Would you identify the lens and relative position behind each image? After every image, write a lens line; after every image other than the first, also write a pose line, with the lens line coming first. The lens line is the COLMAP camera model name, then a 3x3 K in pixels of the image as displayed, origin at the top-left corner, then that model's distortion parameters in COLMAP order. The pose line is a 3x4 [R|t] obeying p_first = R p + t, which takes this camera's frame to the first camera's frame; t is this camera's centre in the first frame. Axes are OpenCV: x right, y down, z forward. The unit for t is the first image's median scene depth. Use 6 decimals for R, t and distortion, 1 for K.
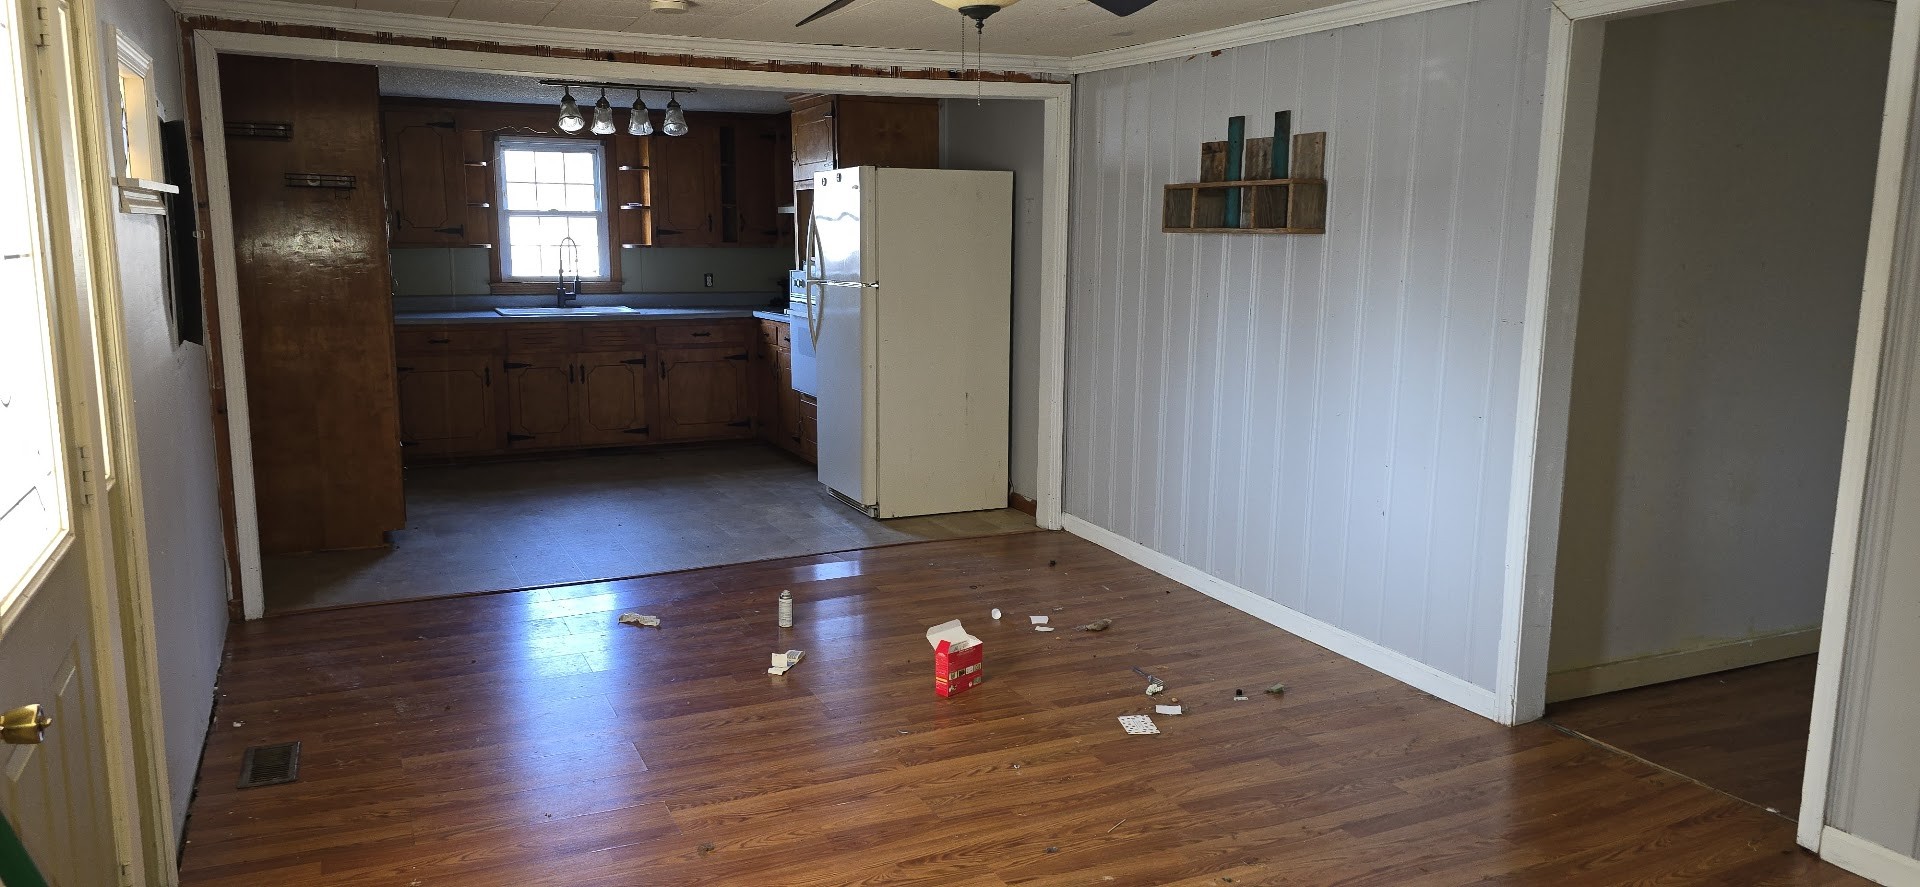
lens RADIAL K [[1290.7, 0, 954.7], [0, 1290.7, 447.4], [0, 0, 1]] dist [0.003800, -0.000804]
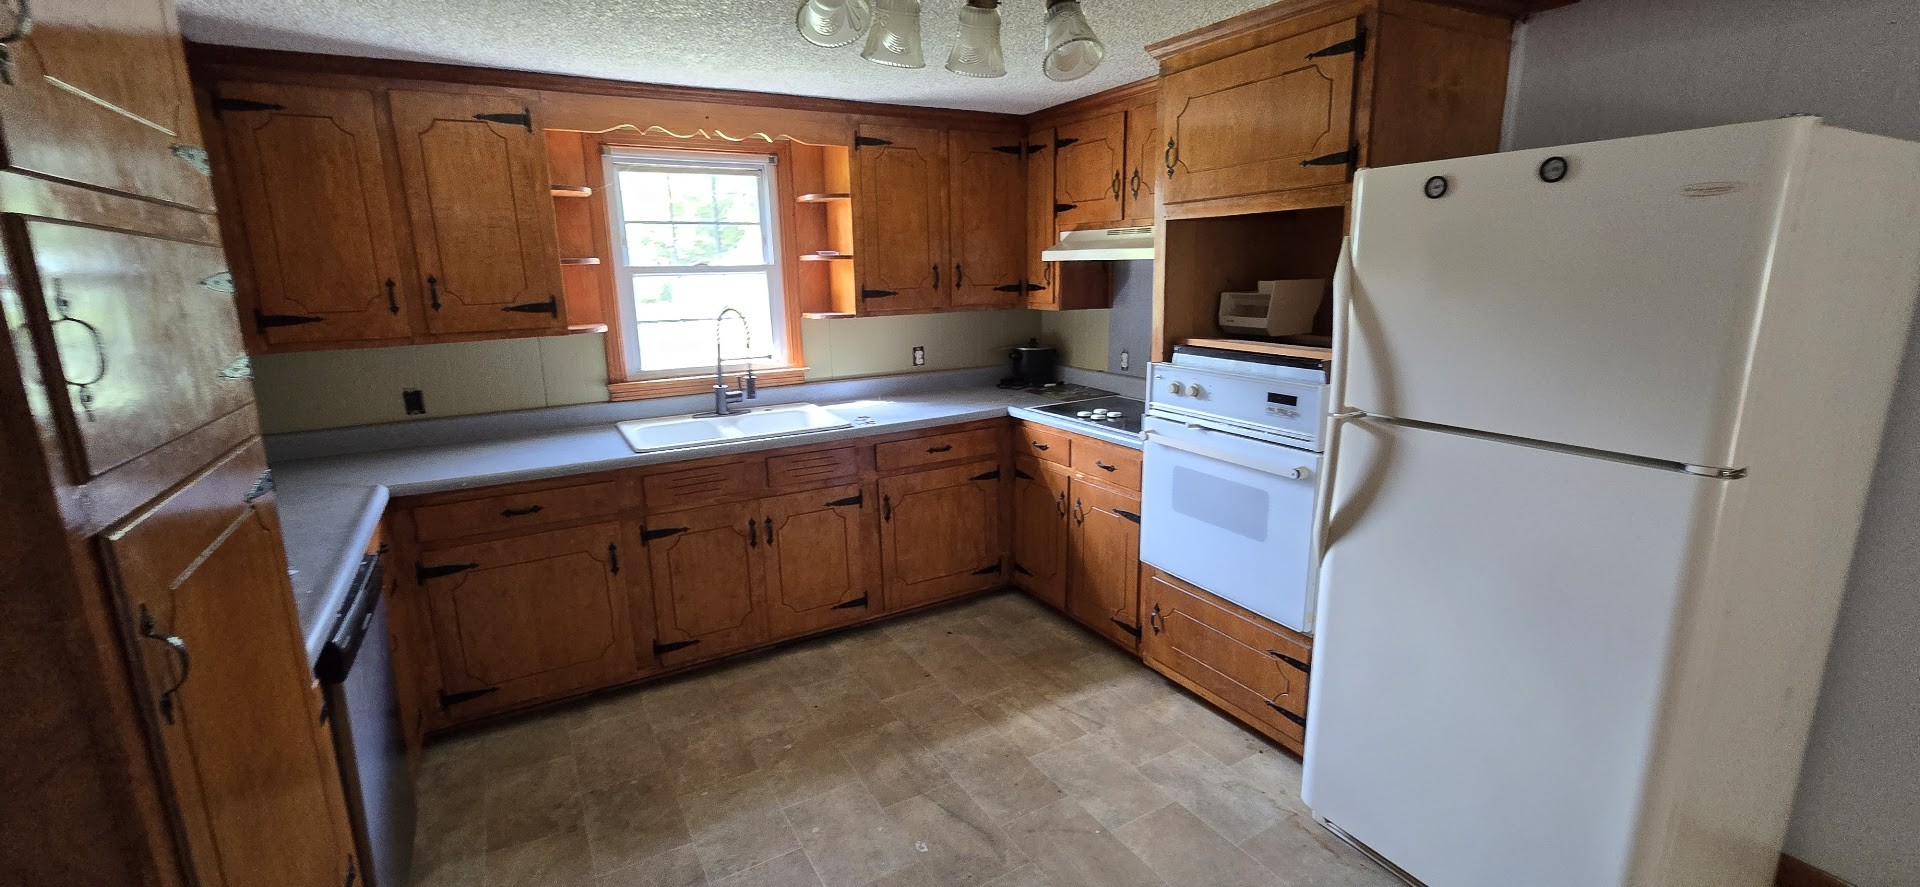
lens RADIAL K [[809.3, 0, 962.6], [0, 809.3, 443.3], [0, 0, 1]] dist [-0.003980, -0.000046]
pose [[0.997013, -0.038517, 0.066940, -0.213638], [0.034746, 0.997791, 0.056622, -0.114317], [-0.068973, -0.054127, 0.996149, 0.590573]]
